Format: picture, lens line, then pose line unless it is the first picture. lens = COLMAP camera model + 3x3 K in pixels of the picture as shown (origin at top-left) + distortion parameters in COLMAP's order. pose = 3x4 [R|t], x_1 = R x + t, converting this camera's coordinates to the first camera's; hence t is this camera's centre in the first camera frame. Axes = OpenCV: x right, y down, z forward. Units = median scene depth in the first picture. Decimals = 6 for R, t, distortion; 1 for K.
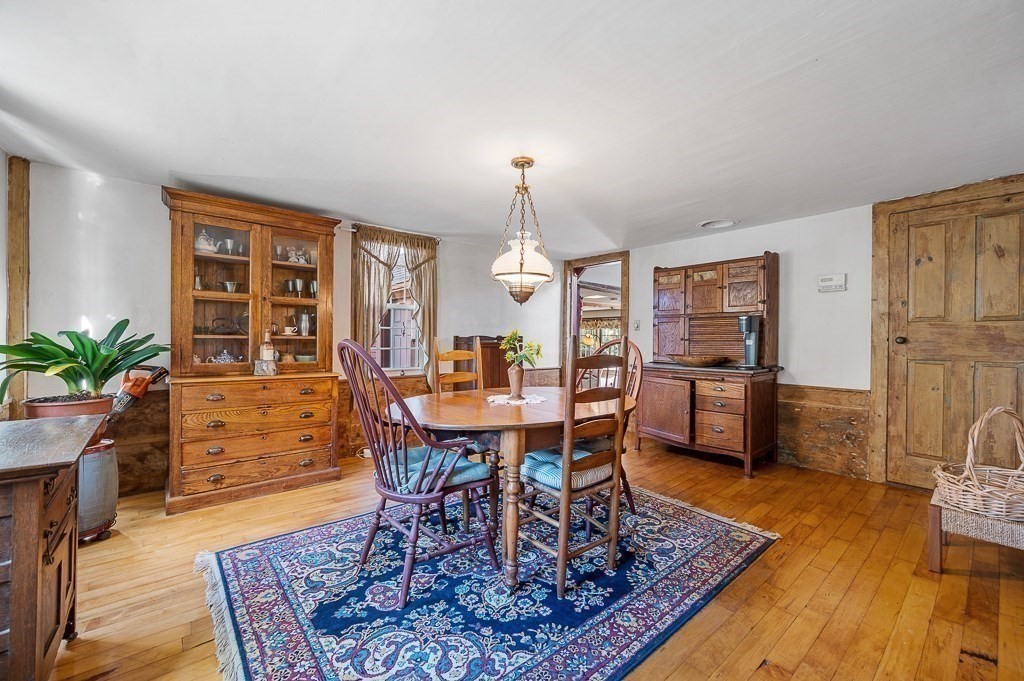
lens RADIAL K [[419.2, 0, 507.3], [0, 419.2, 345.1], [0, 0, 1]] dist [-0.001382, 0.000121]
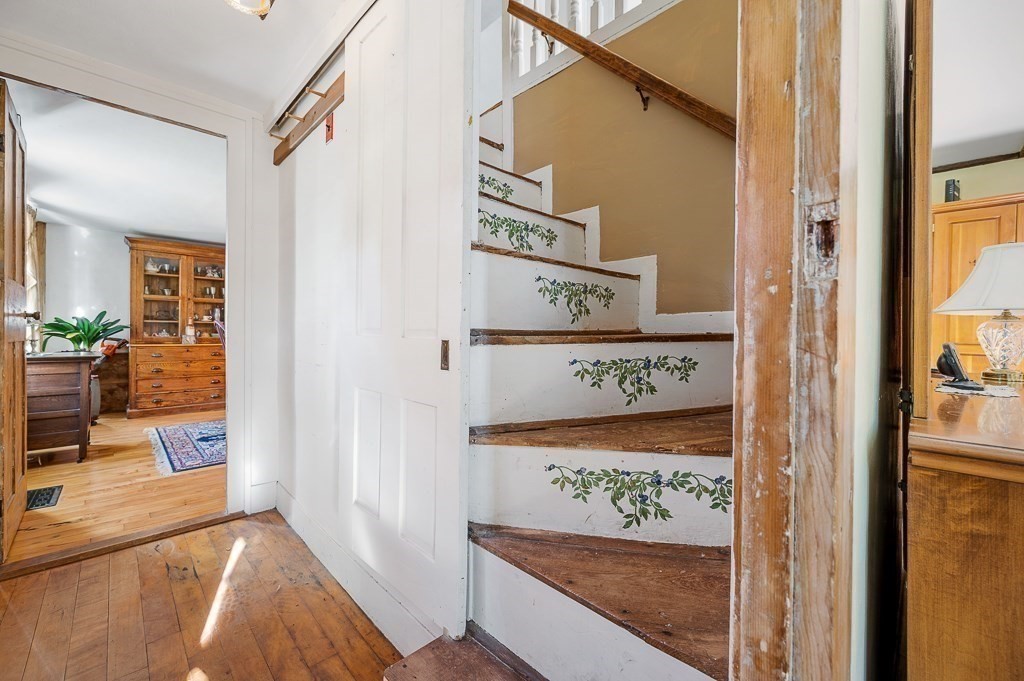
lens RADIAL K [[405.1, 0, 508.6], [0, 405.1, 336.7], [0, 0, 1]] dist [-0.000942, -0.000333]
pose [[0.996441, 0.000559, 0.084294, 0.604158], [-0.000513, 1.000000, -0.000573, 0.043723], [-0.084295, 0.000528, 0.996441, -0.783911]]
